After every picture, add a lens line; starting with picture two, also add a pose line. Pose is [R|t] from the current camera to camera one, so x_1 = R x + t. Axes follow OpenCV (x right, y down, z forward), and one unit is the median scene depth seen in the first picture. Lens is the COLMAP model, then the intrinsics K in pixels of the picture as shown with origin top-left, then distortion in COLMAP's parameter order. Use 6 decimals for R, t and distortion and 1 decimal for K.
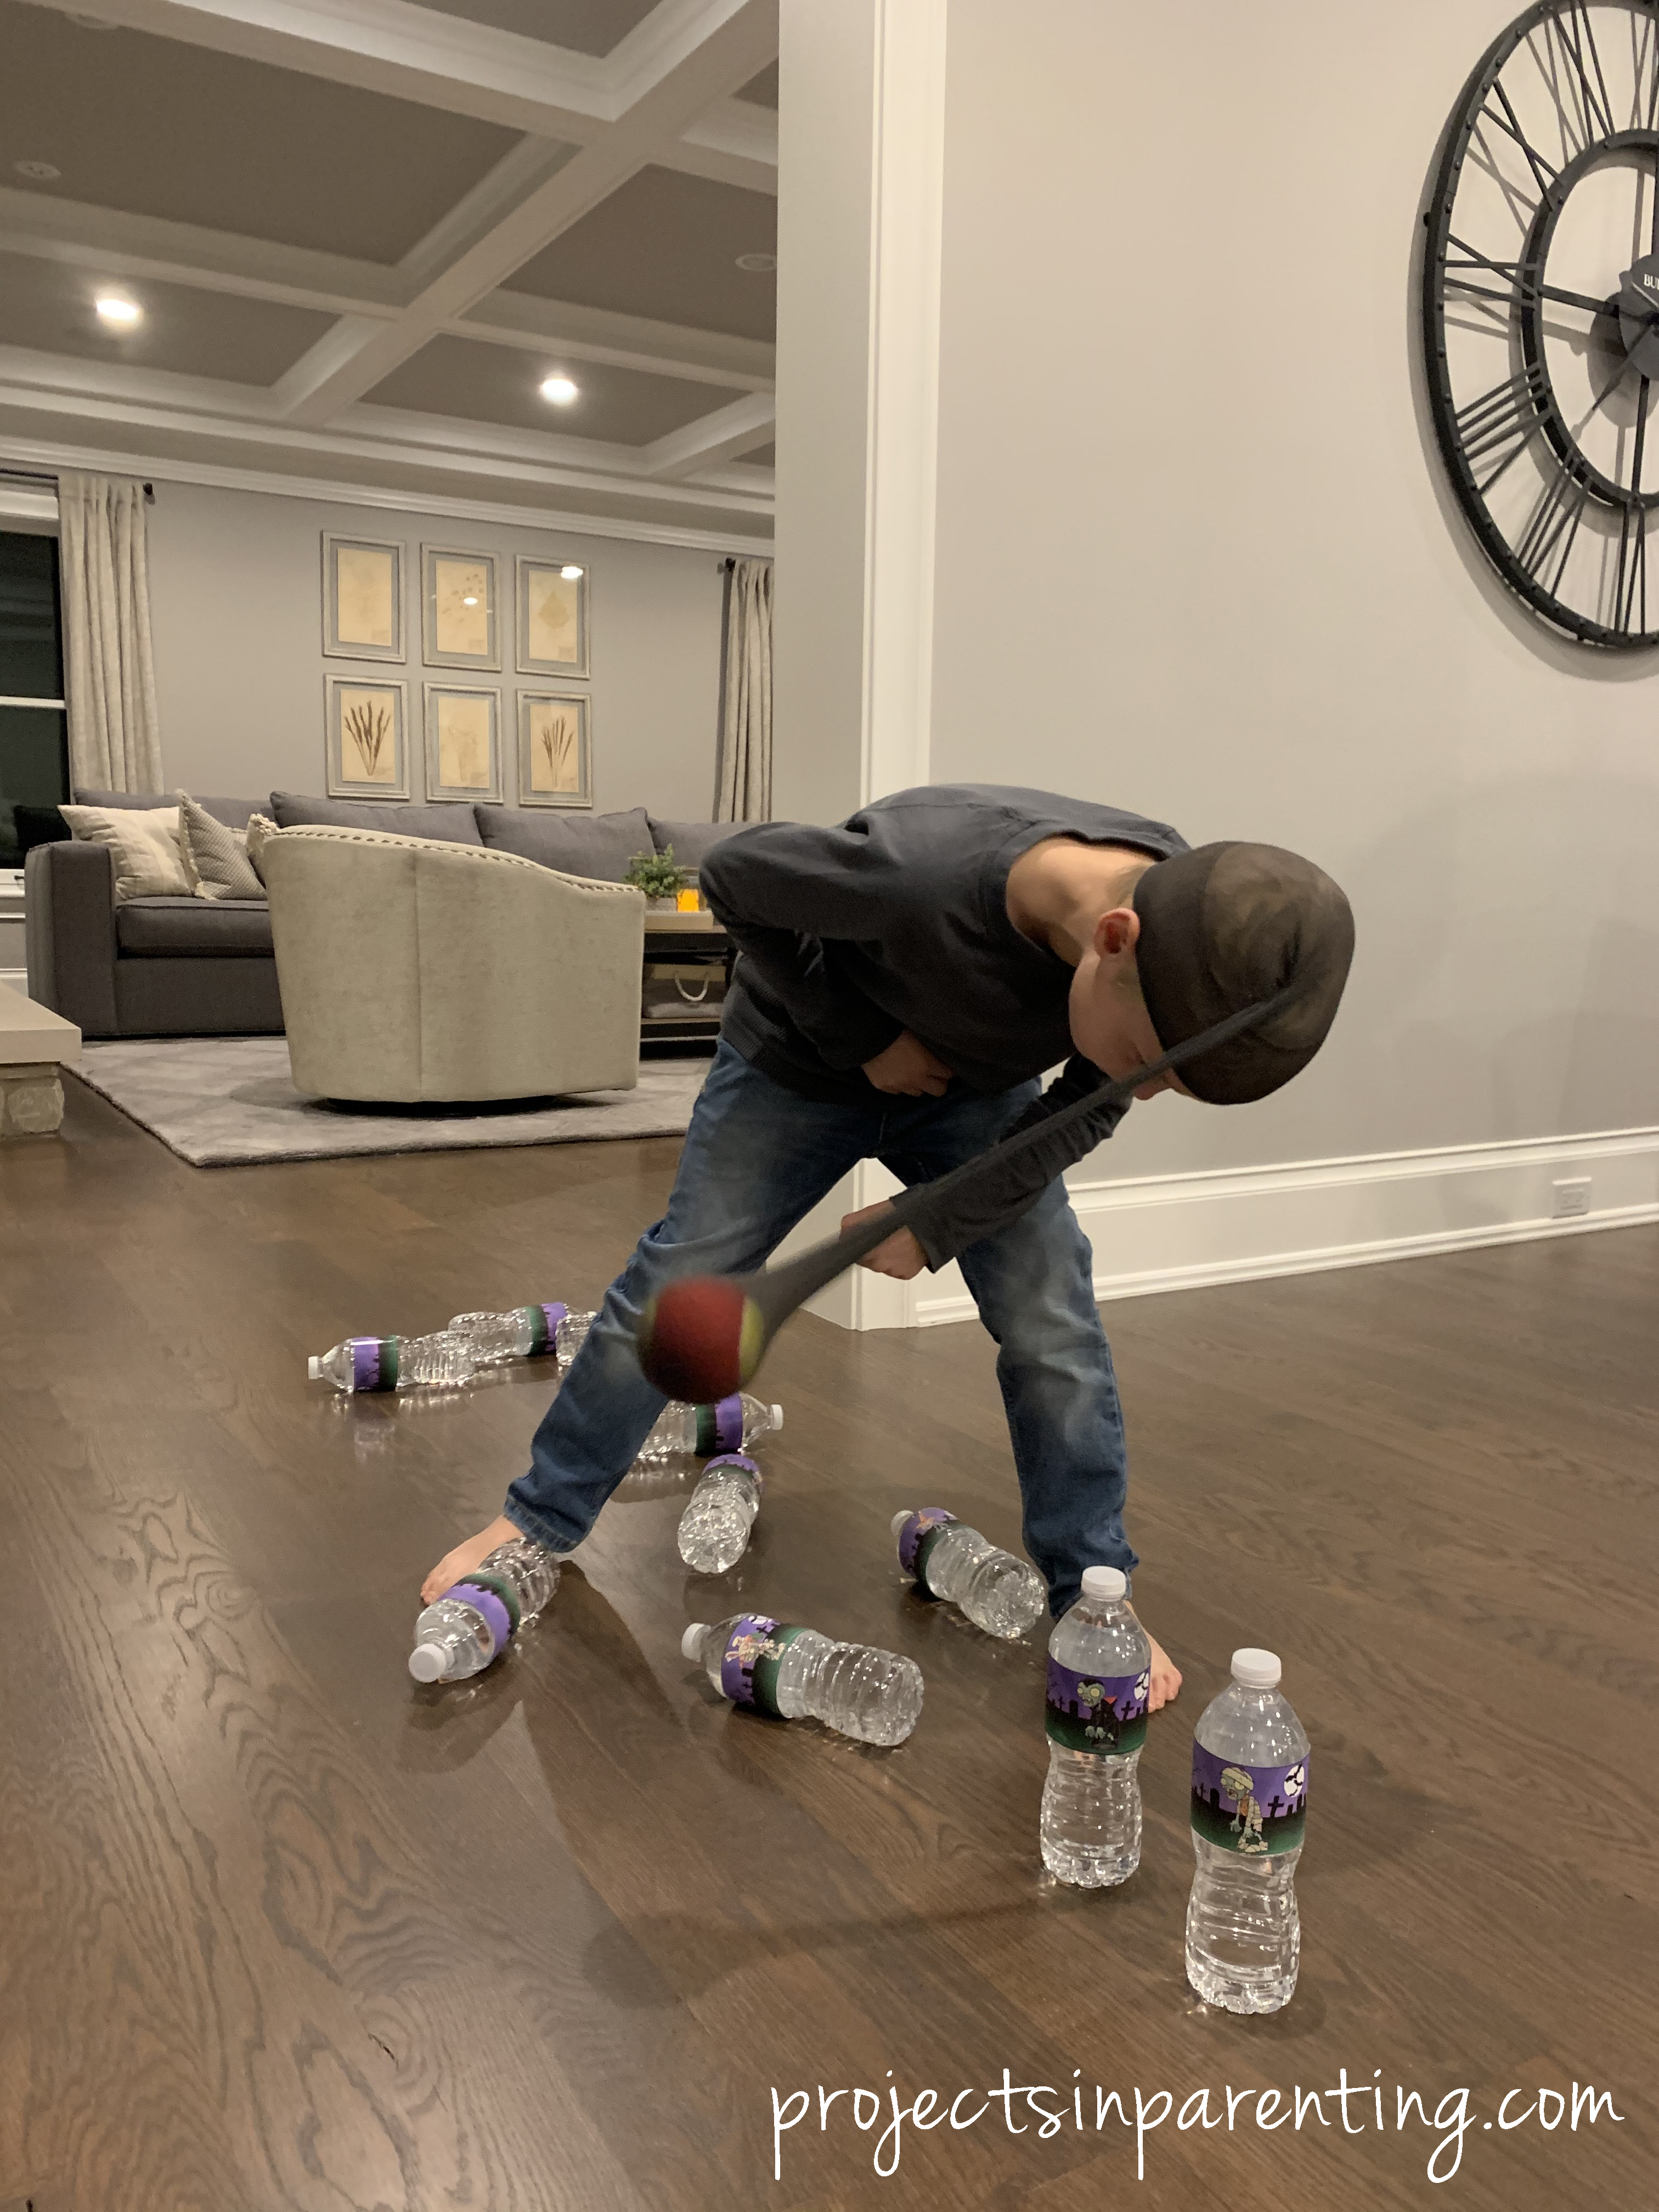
lens RADIAL K [[1798.1, 0, 829.5], [0, 1798.1, 1106.0], [0, 0, 1]] dist [-0.009709, -0.005088]
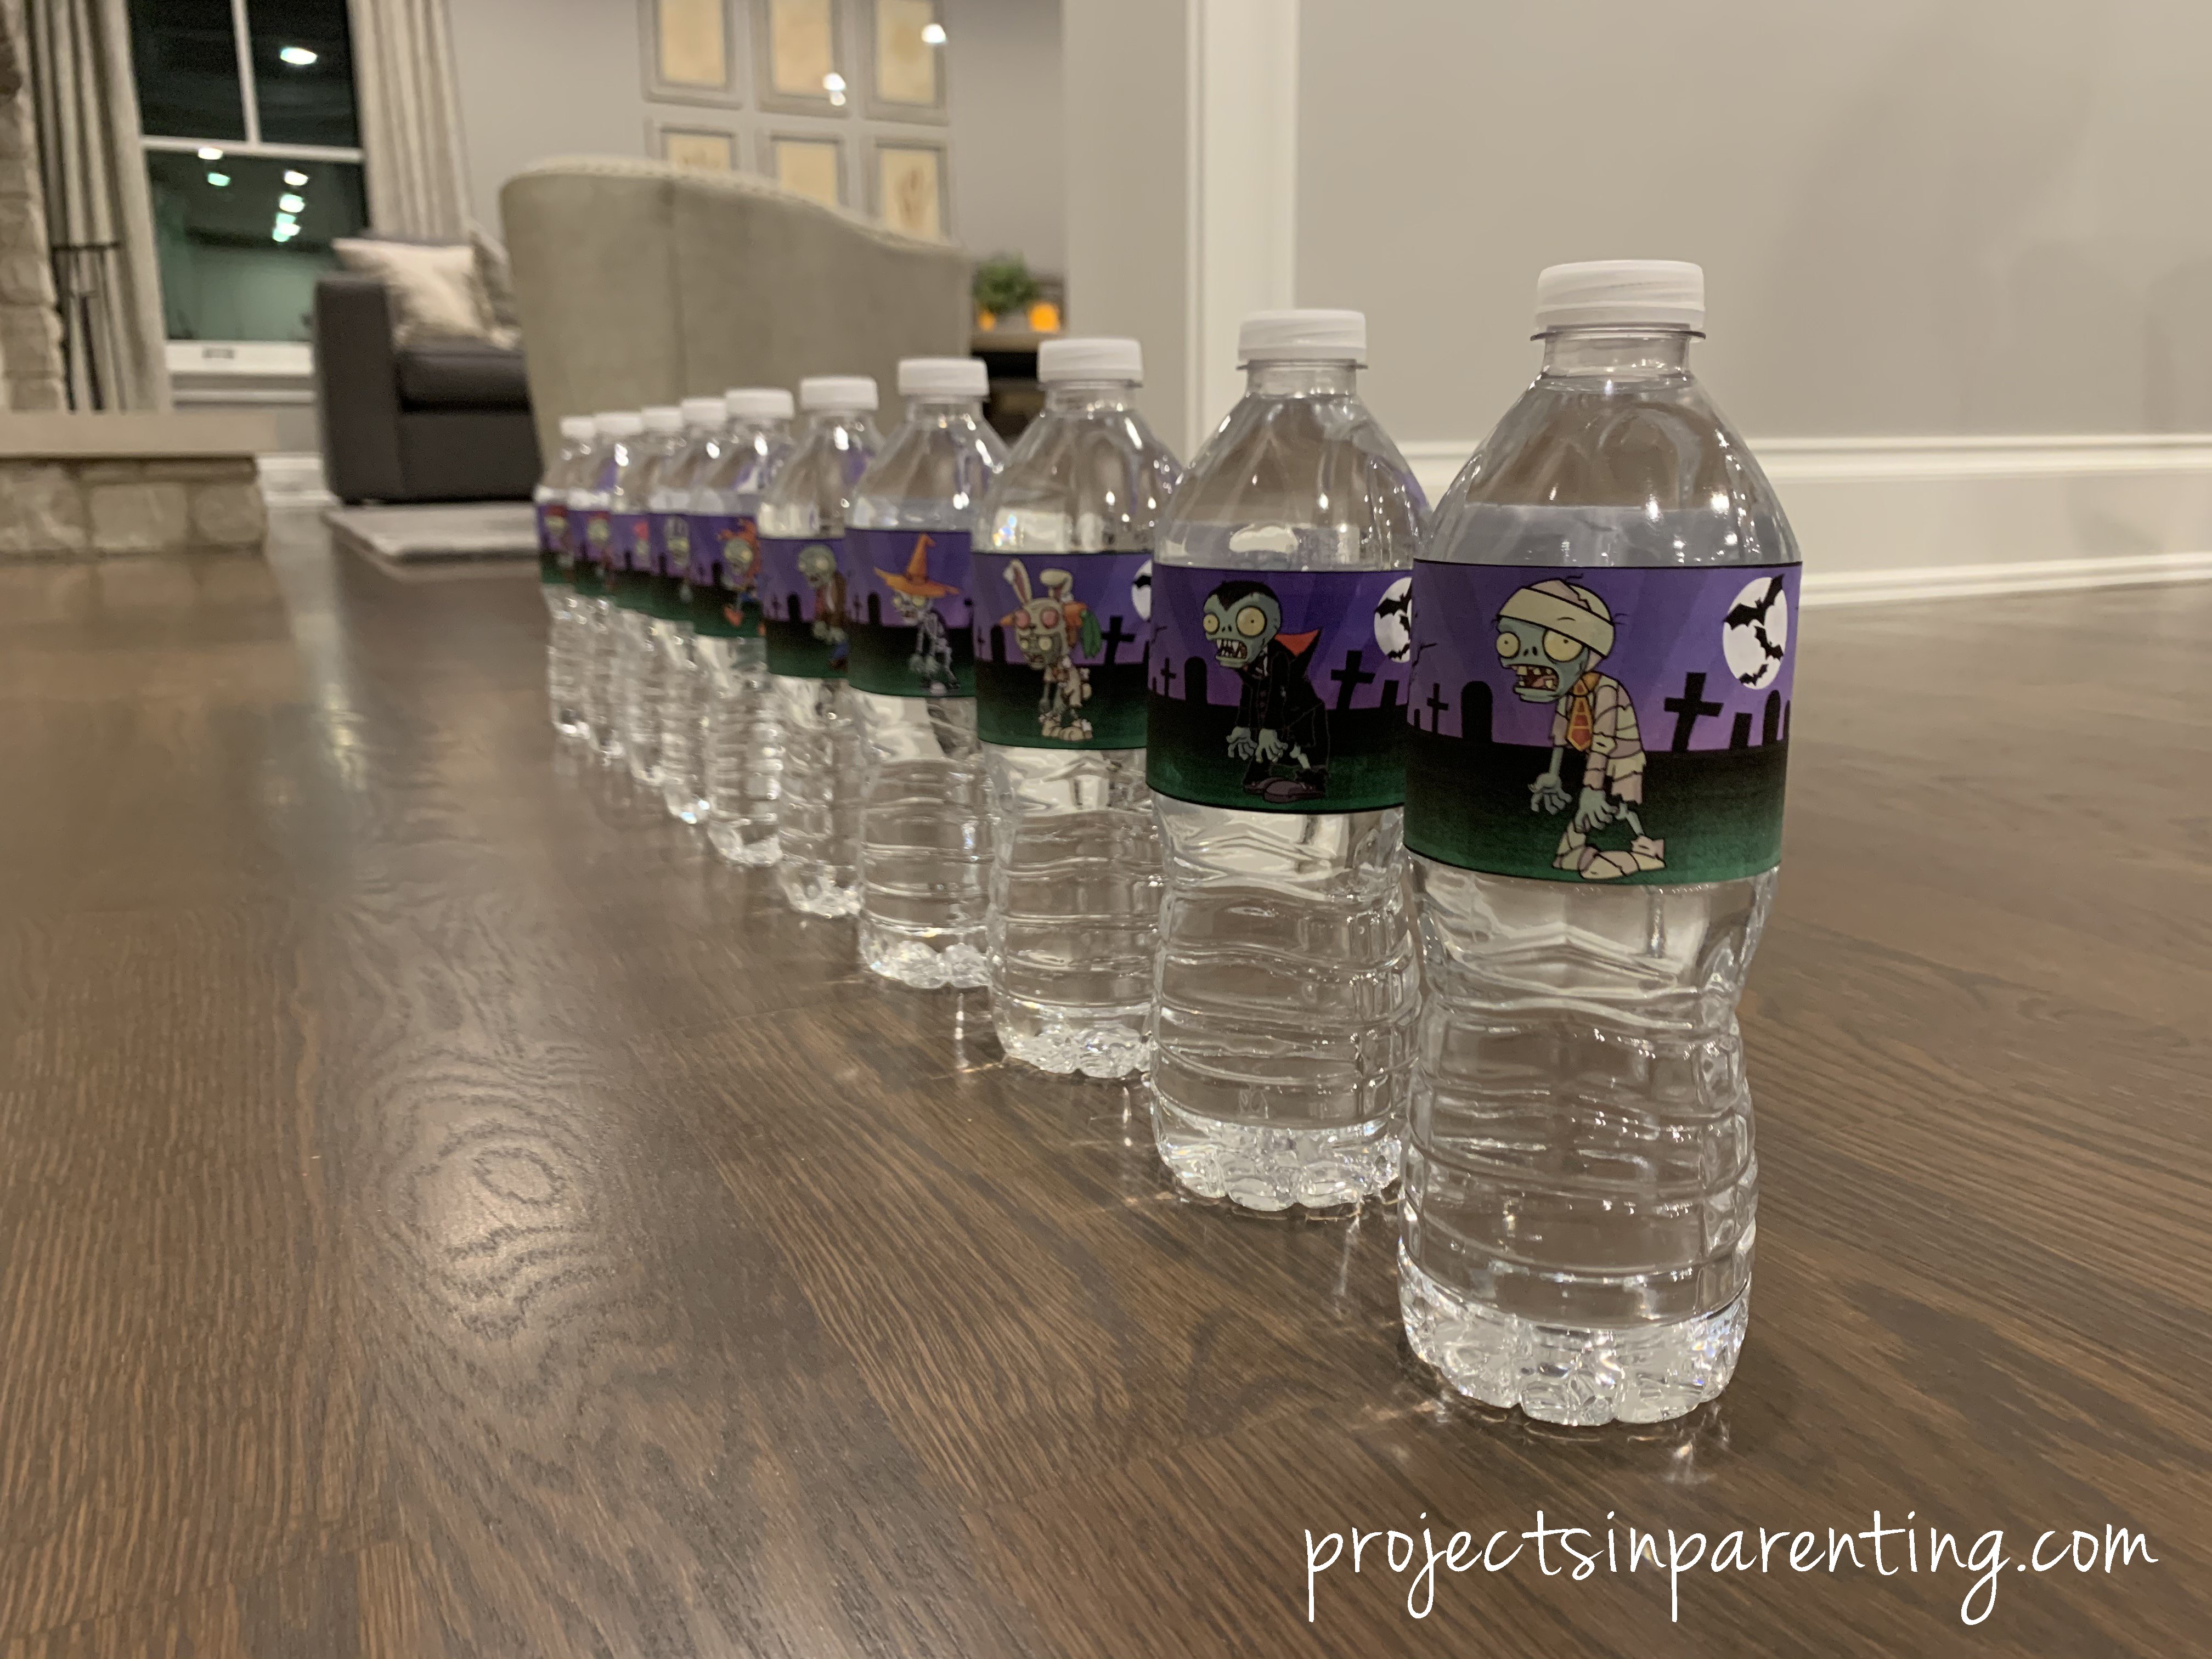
lens RADIAL K [[1798.1, 0, 1106.0], [0, 1798.1, 829.5], [0, 0, 1]] dist [-0.009709, -0.005088]
pose [[0.995426, -0.006013, -0.095350, 0.042616], [0.011923, 0.998034, 0.061528, 0.090564], [0.094792, -0.062383, 0.993541, 0.164511]]
